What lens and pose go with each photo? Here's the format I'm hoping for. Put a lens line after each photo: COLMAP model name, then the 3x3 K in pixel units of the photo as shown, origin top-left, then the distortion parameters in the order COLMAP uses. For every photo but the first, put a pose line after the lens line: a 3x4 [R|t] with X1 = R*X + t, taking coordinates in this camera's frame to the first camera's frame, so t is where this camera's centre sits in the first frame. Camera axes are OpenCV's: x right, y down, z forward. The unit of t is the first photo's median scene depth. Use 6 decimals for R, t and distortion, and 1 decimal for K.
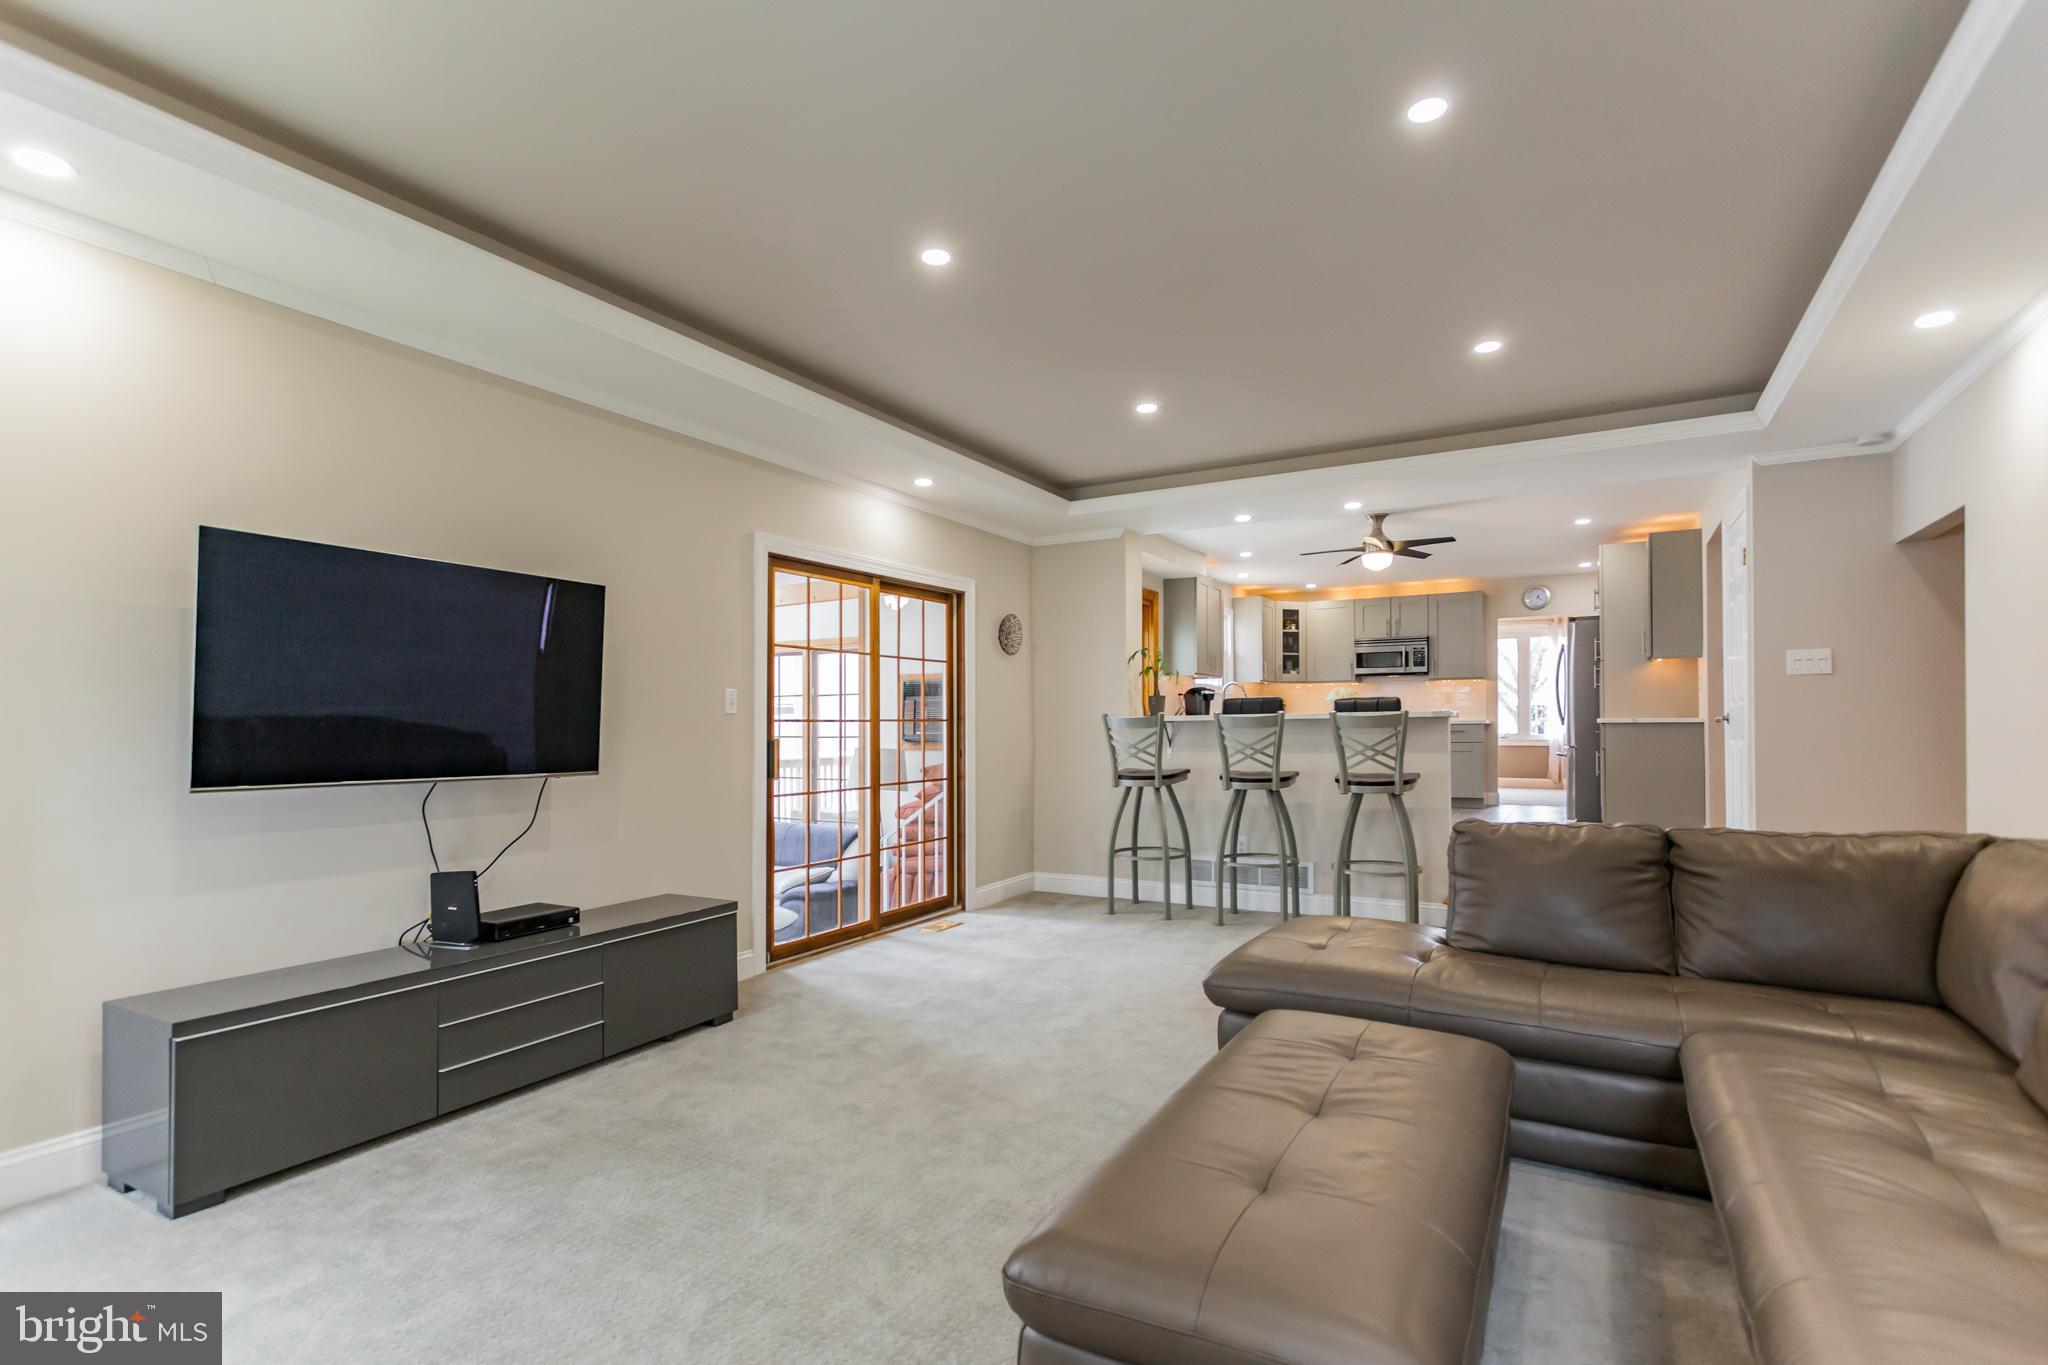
lens RADIAL K [[986.2, 0, 1026.6], [0, 986.2, 715.0], [0, 0, 1]] dist [-0.003216, 0.000551]
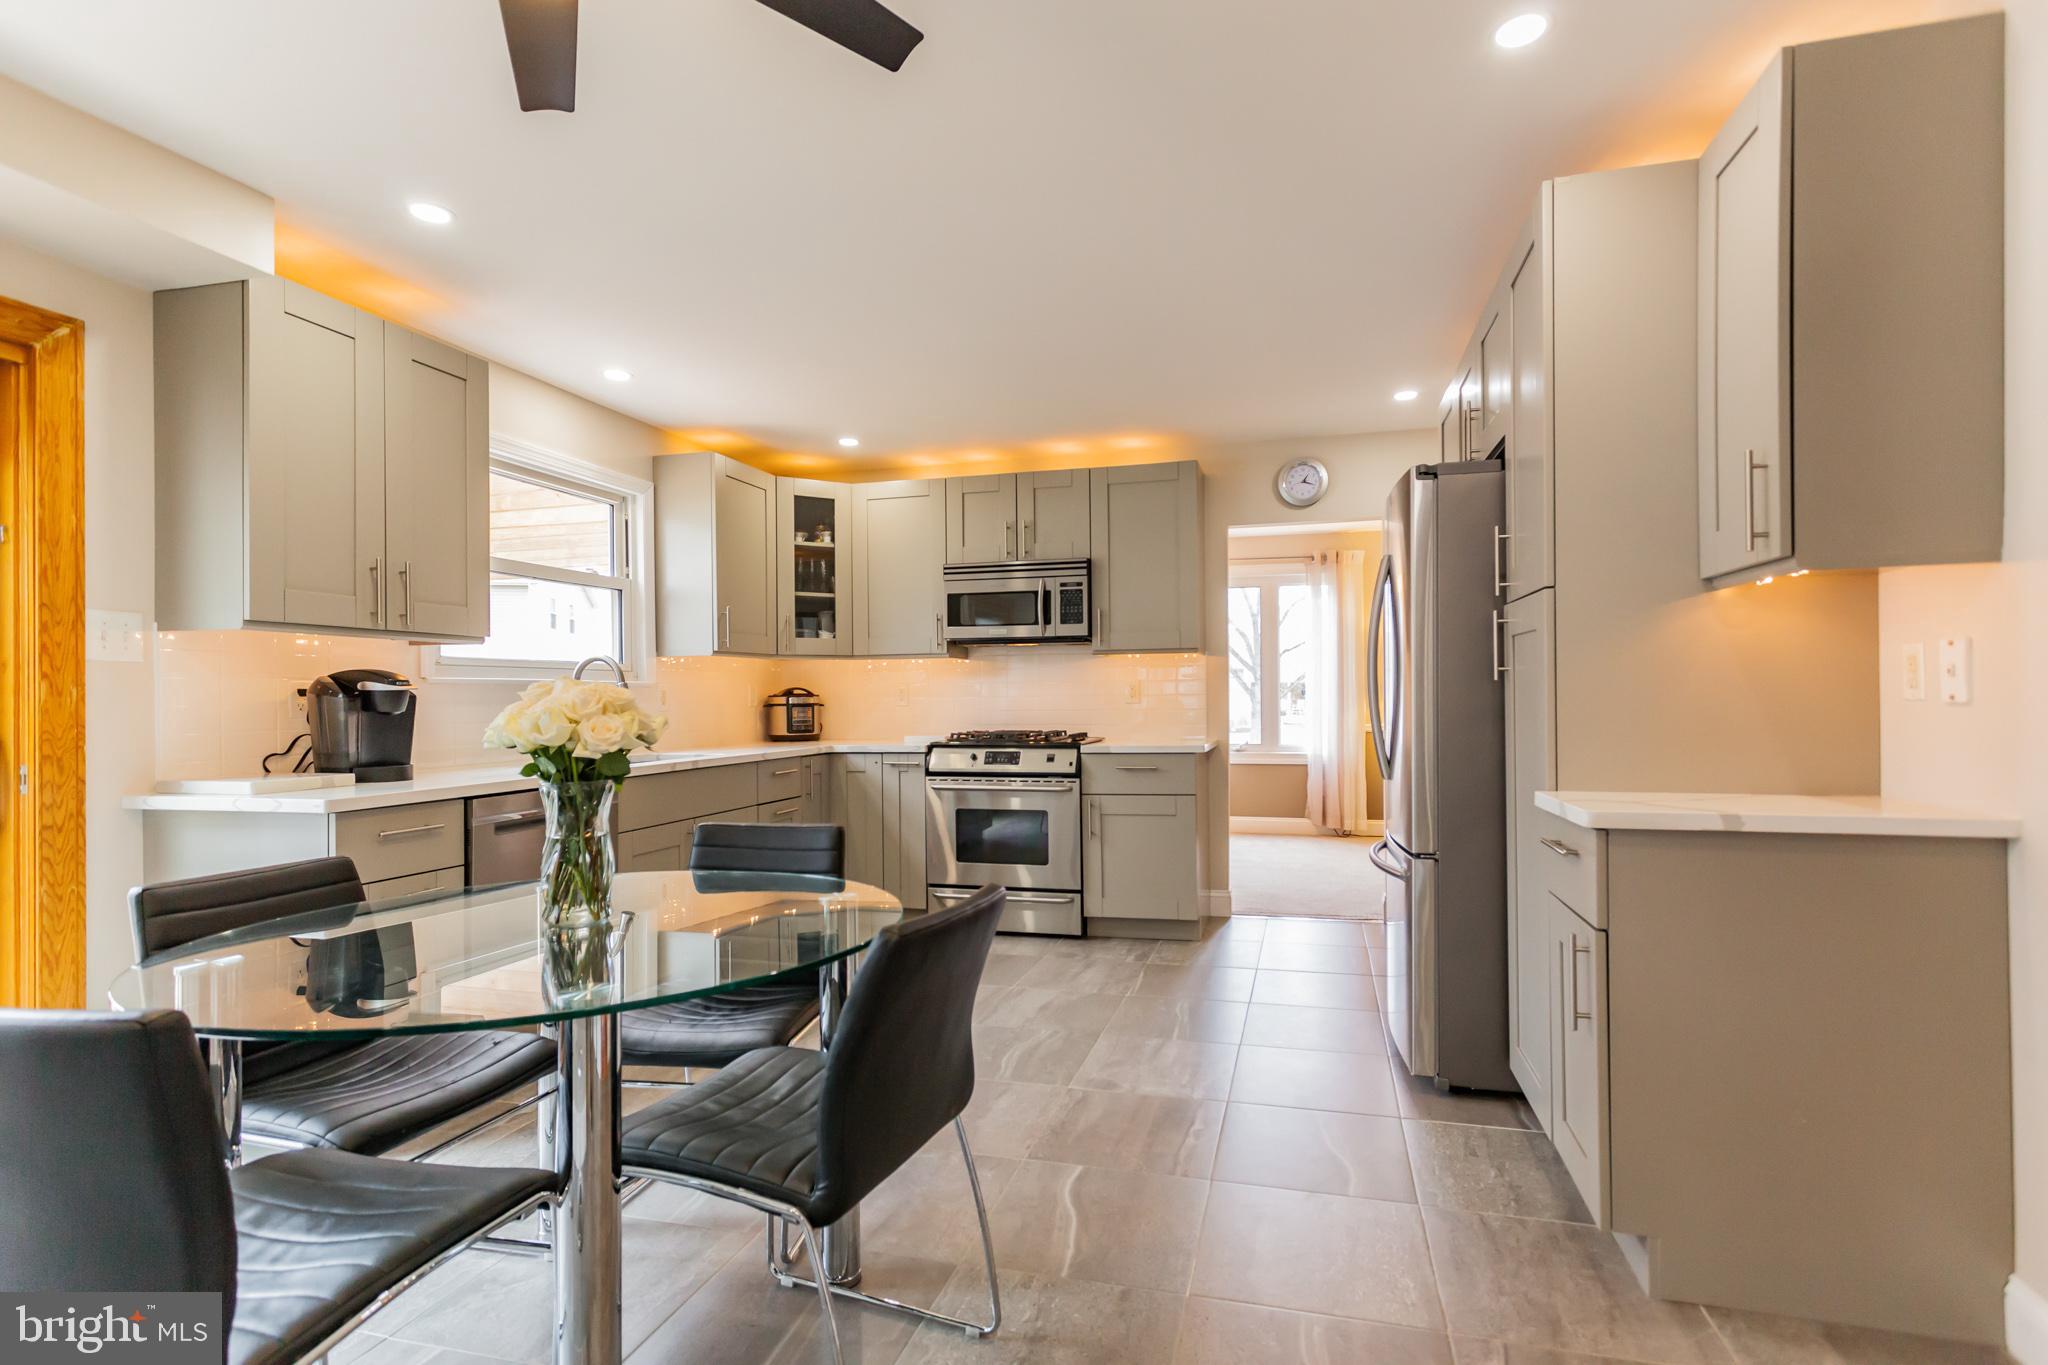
lens RADIAL K [[986.2, 0, 1077.1], [0, 986.2, 694.3], [0, 0, 1]] dist [-0.003216, 0.000551]
pose [[0.958237, -0.005364, 0.285925, 0.268867], [0.003810, 0.999975, 0.005991, -0.018895], [-0.285950, -0.004652, 0.958233, 0.557936]]
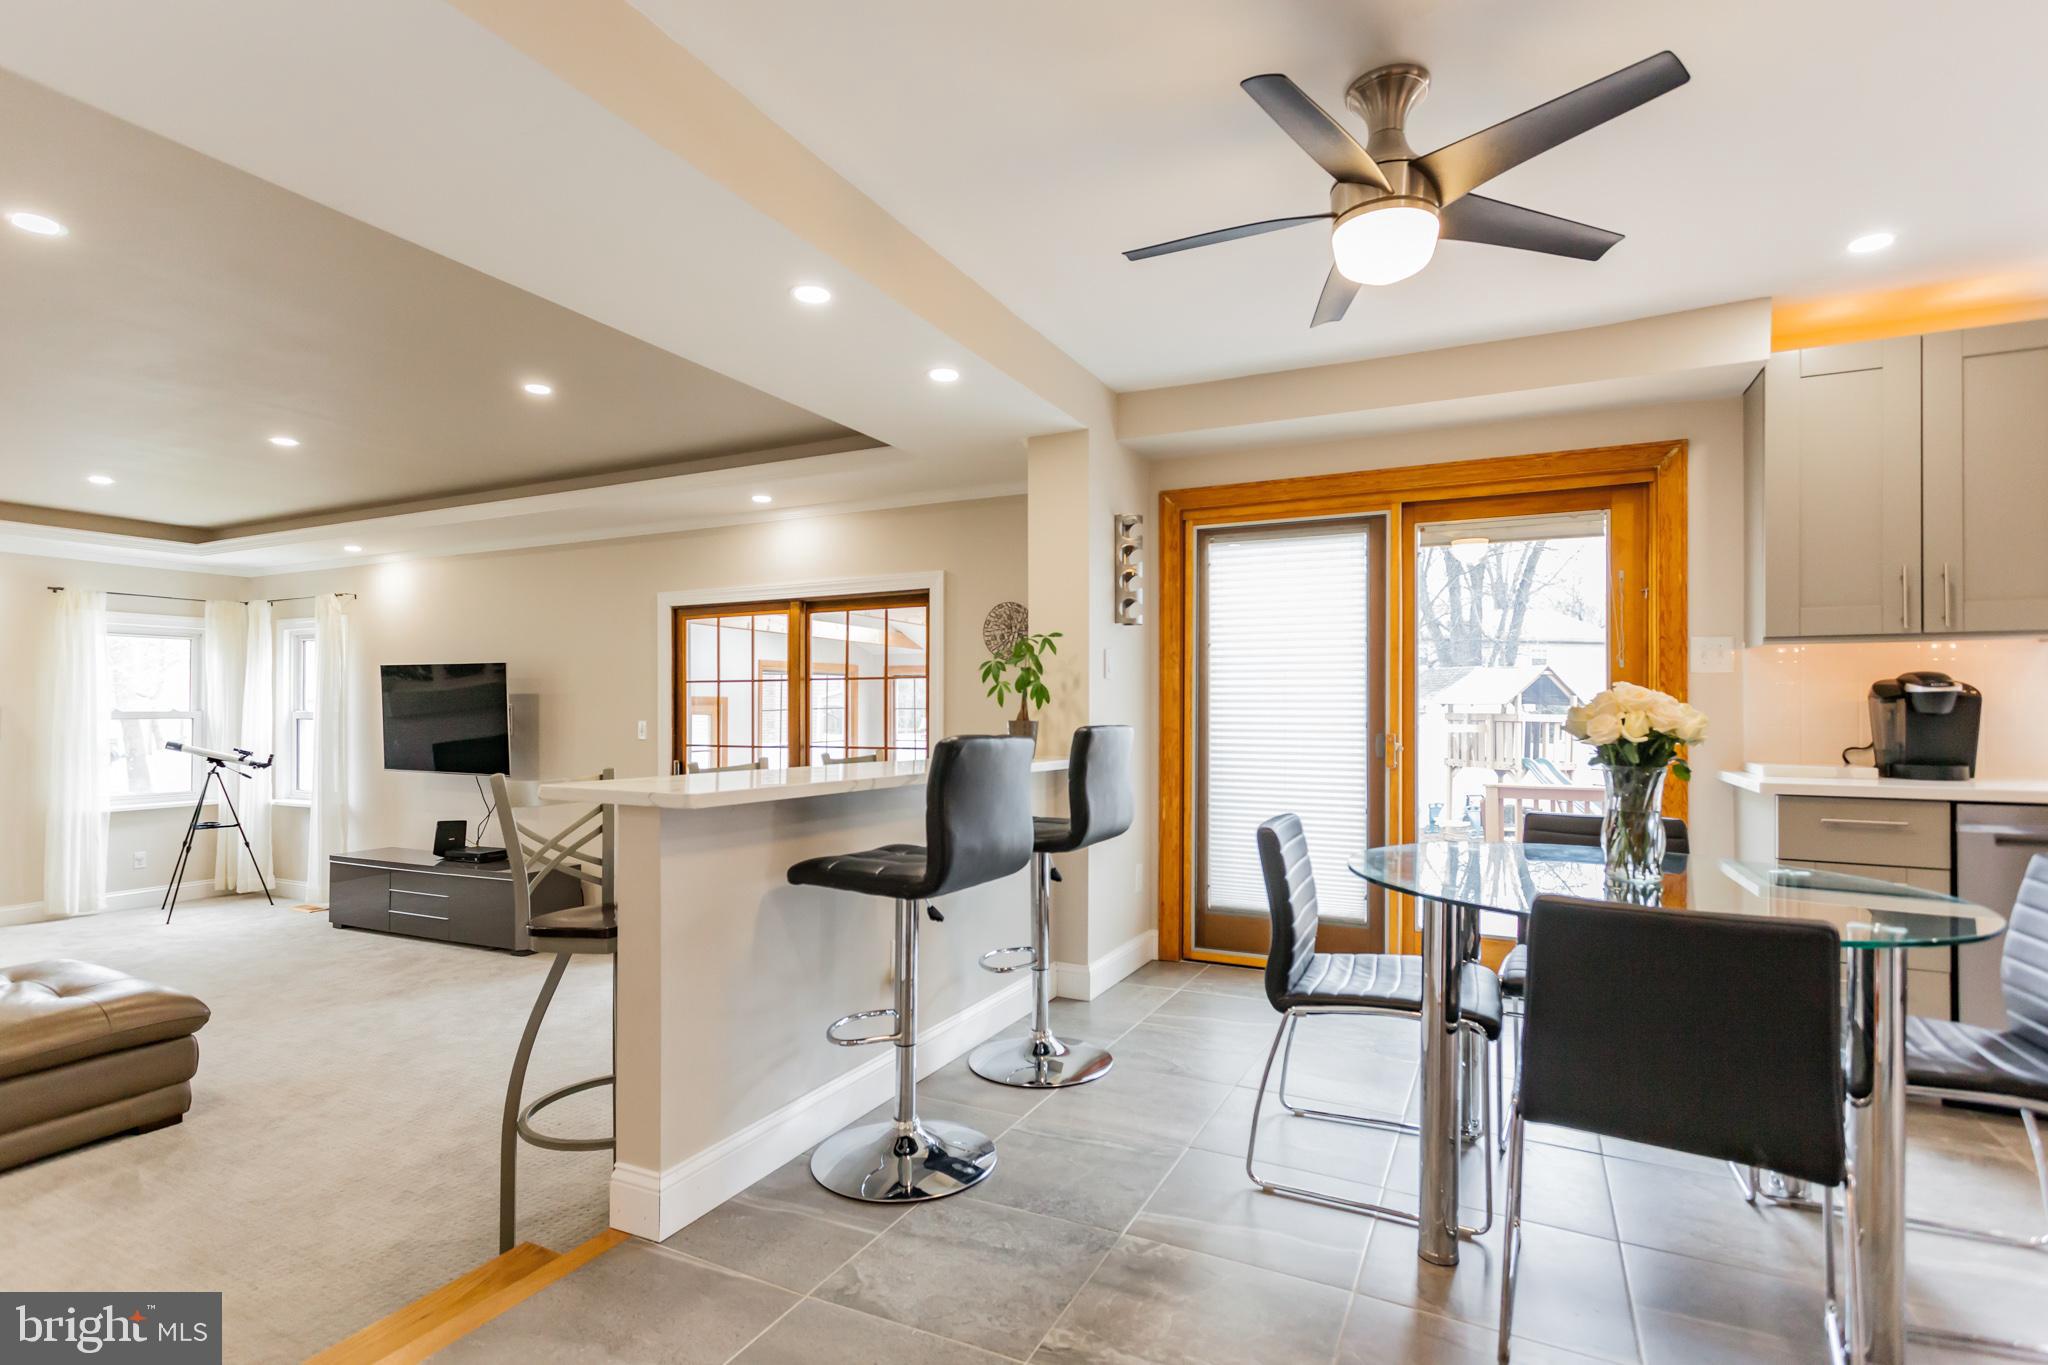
lens RADIAL K [[986.2, 0, 1025.6], [0, 986.2, 708.4], [0, 0, 1]] dist [-0.003216, 0.000551]
pose [[0.065528, 0.003406, -0.997845, 0.430740], [0.010579, 0.999936, 0.004108, -0.018102], [0.997795, -0.010825, 0.065487, 0.598485]]
